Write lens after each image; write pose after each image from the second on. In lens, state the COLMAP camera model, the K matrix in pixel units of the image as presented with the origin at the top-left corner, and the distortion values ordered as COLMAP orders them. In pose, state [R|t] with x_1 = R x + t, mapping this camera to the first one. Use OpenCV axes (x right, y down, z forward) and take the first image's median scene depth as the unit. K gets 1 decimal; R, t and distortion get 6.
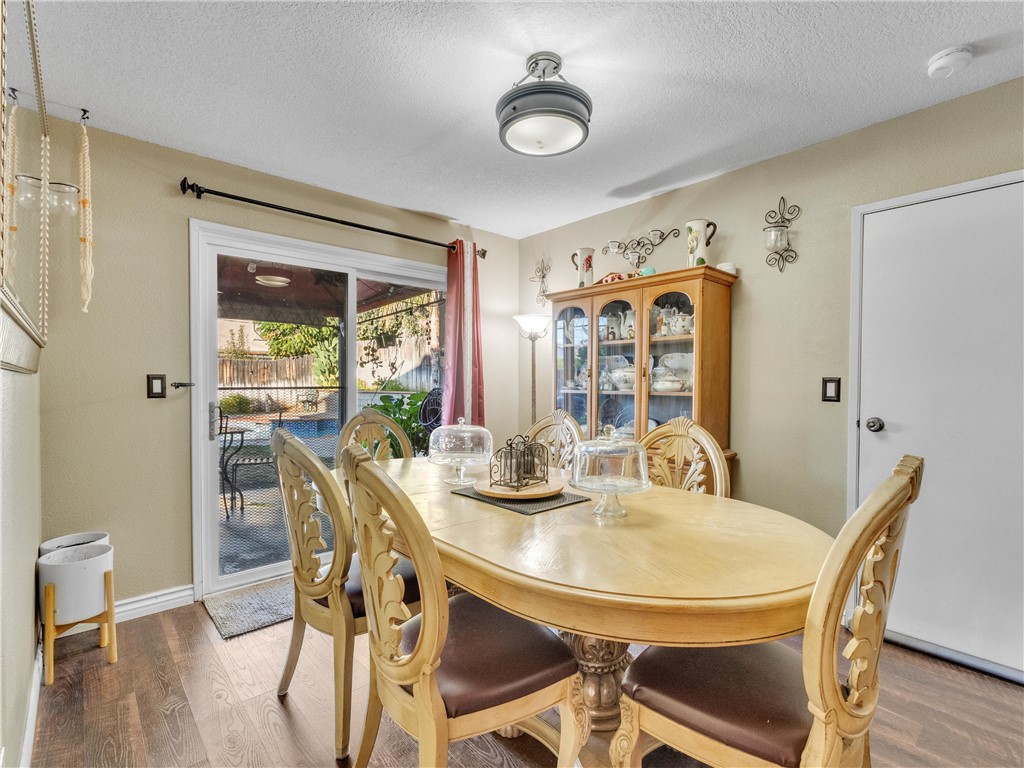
lens RADIAL K [[488.4, 0, 508.9], [0, 488.4, 387.2], [0, 0, 1]] dist [0.001490, 0.000507]
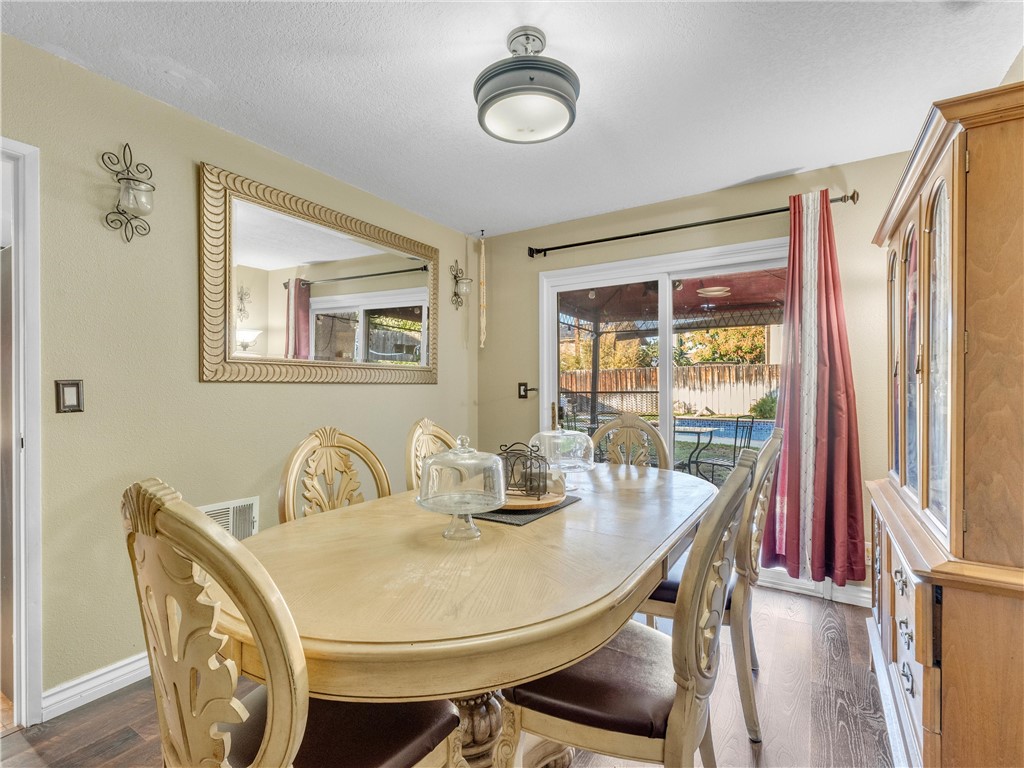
lens RADIAL K [[488.4, 0, 508.9], [0, 488.4, 387.2], [0, 0, 1]] dist [0.001490, 0.000507]
pose [[0.275870, -0.001874, -0.961193, 0.706142], [-0.006657, 0.999970, -0.003860, -0.005583], [0.961172, 0.007464, 0.275850, 0.537191]]
